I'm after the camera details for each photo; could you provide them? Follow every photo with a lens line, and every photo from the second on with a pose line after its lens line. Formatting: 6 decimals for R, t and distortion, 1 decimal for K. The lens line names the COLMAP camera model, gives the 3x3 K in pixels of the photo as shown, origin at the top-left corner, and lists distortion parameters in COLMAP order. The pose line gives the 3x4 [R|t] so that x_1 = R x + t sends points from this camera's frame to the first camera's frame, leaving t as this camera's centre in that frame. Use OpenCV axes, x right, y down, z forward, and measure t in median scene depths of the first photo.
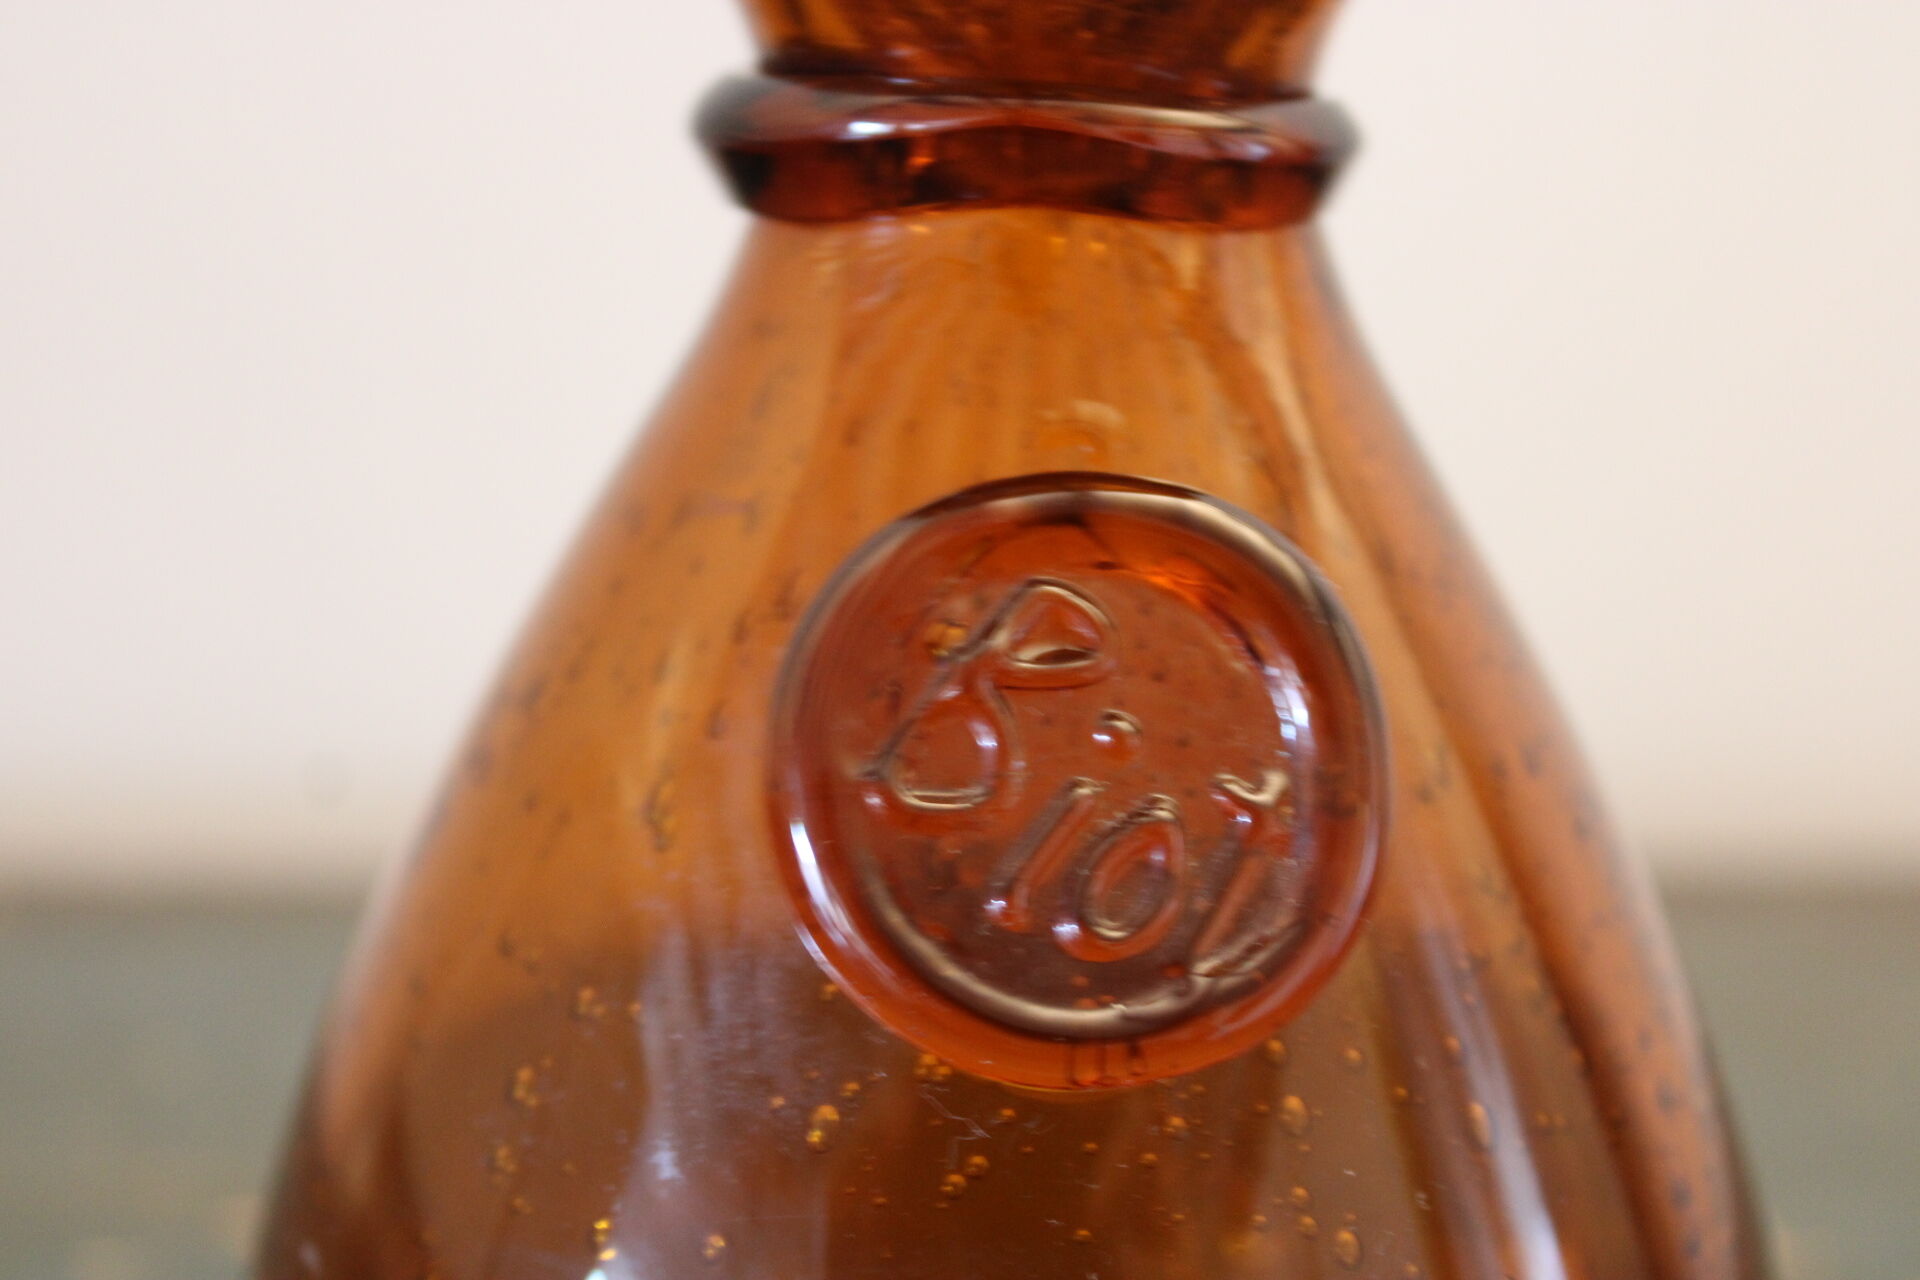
lens RADIAL K [[3212.0, 0, 961.4], [0, 3212.0, 637.5], [0, 0, 1]] dist [0.001316, 0.000000]
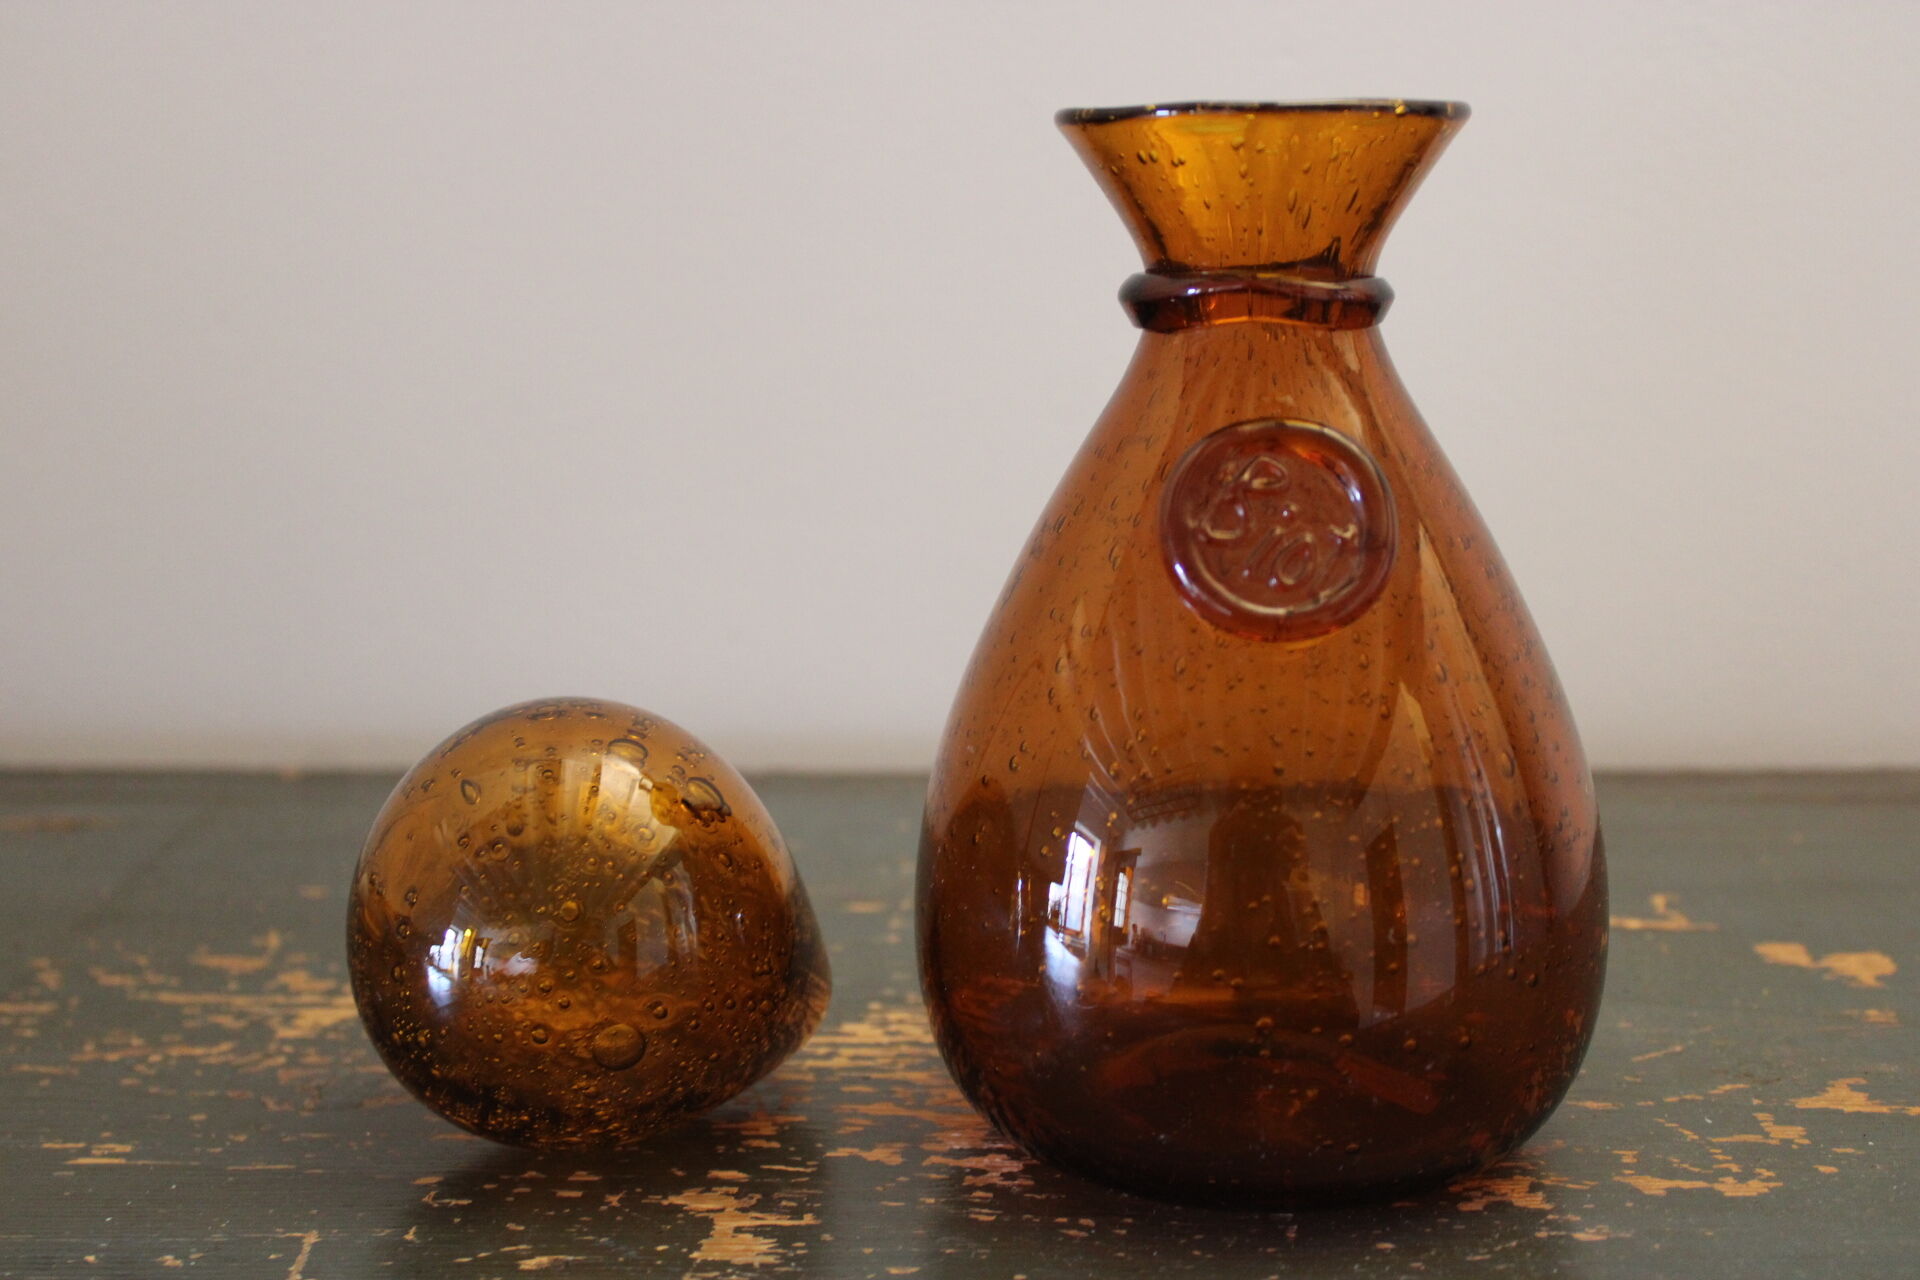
lens RADIAL K [[2643.8, 0, 963.1], [0, 2643.8, 641.4], [0, 0, 1]] dist [-0.068956, 0.000000]
pose [[0.994316, -0.011468, -0.105849, 0.008624], [0.005036, 0.998135, -0.060836, 0.256596], [0.106349, 0.059957, 0.992520, -1.130413]]
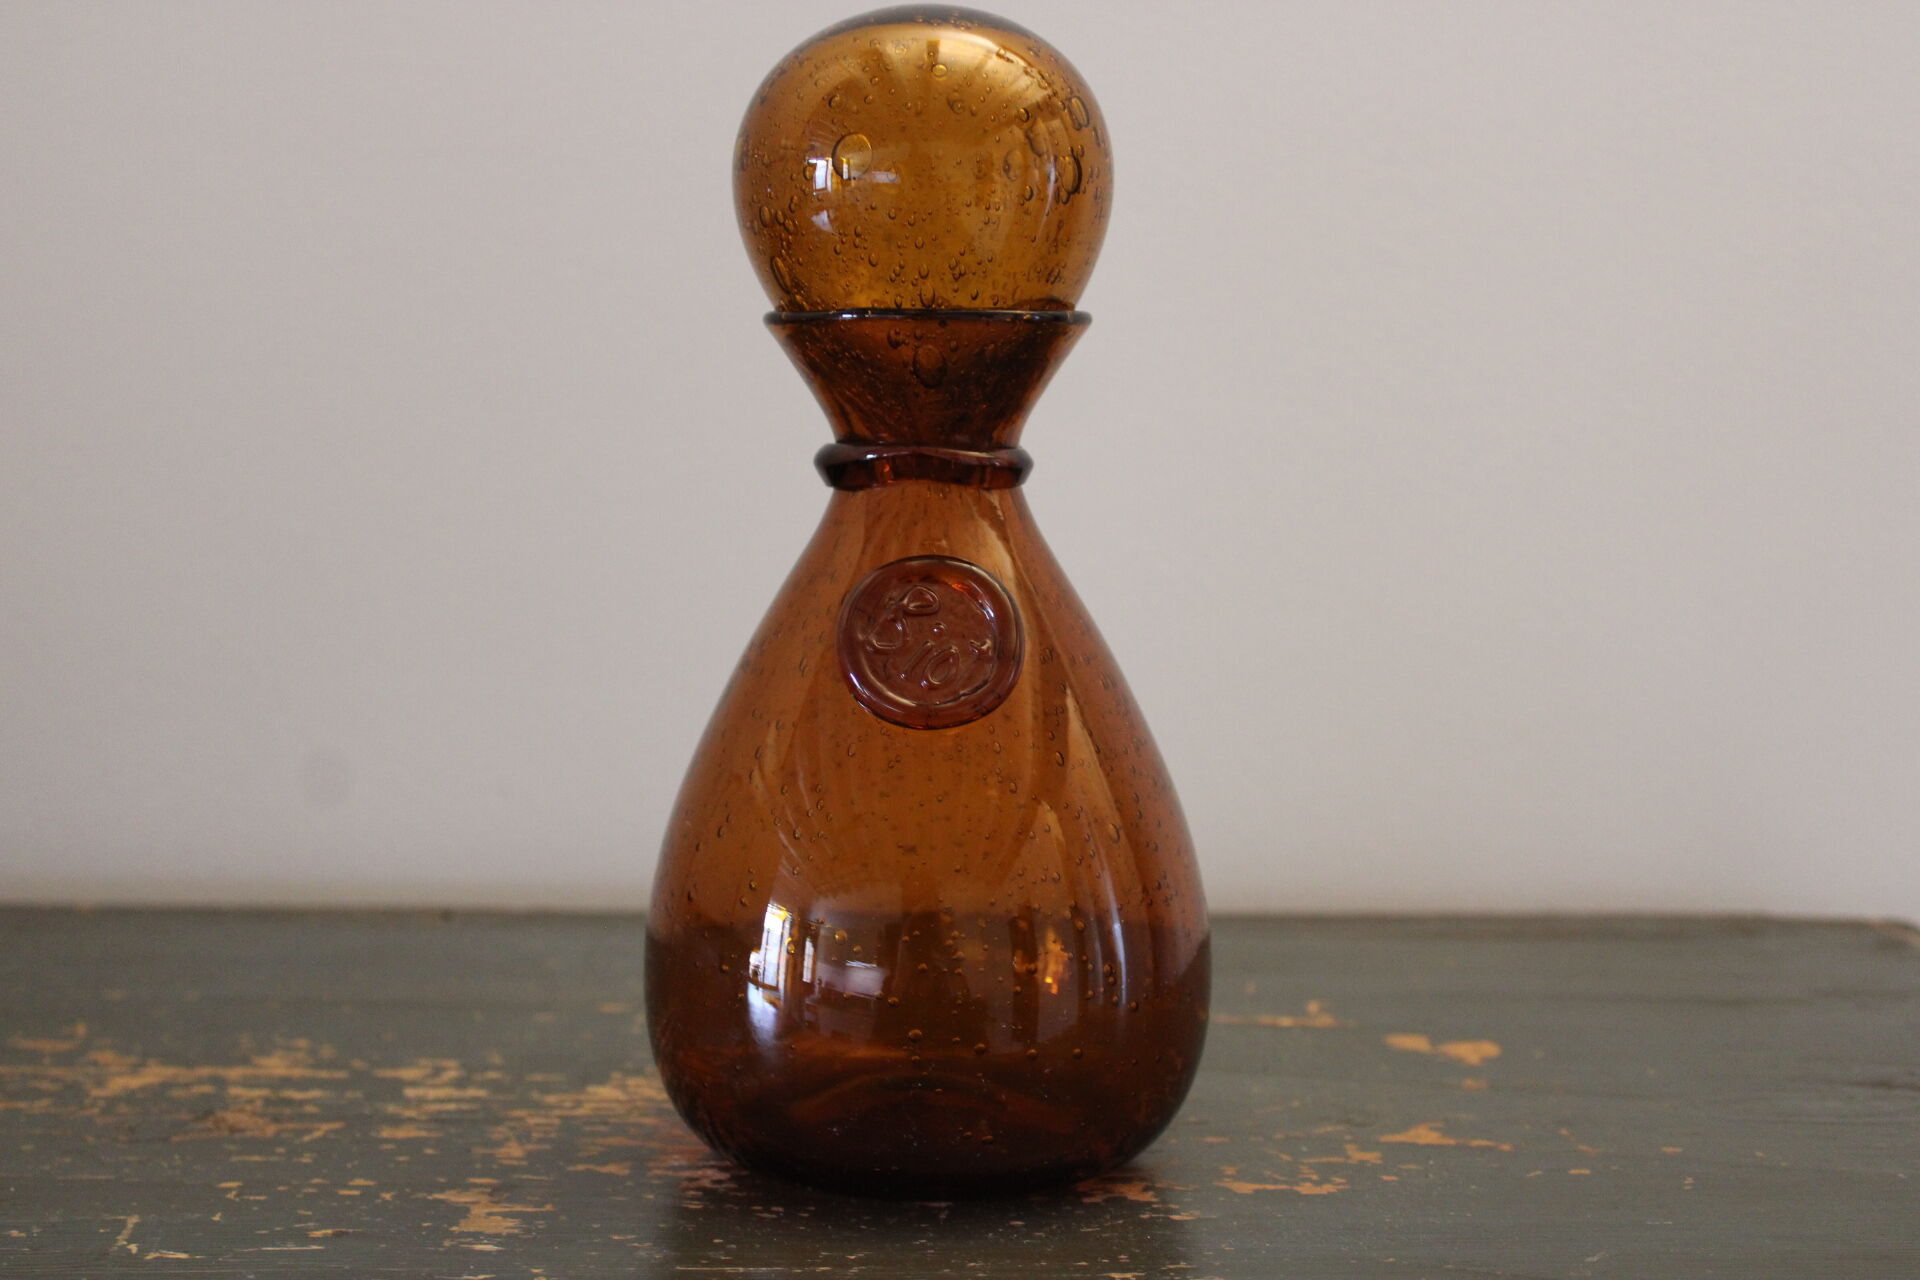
lens RADIAL K [[2892.9, 0, 960.3], [0, 2892.9, 703.7], [0, 0, 1]] dist [-0.012451, 0.000000]
pose [[0.999151, -0.007710, -0.040476, 0.182986], [0.002566, 0.992074, -0.125632, 0.465892], [0.041123, 0.125421, 0.991251, -1.892785]]
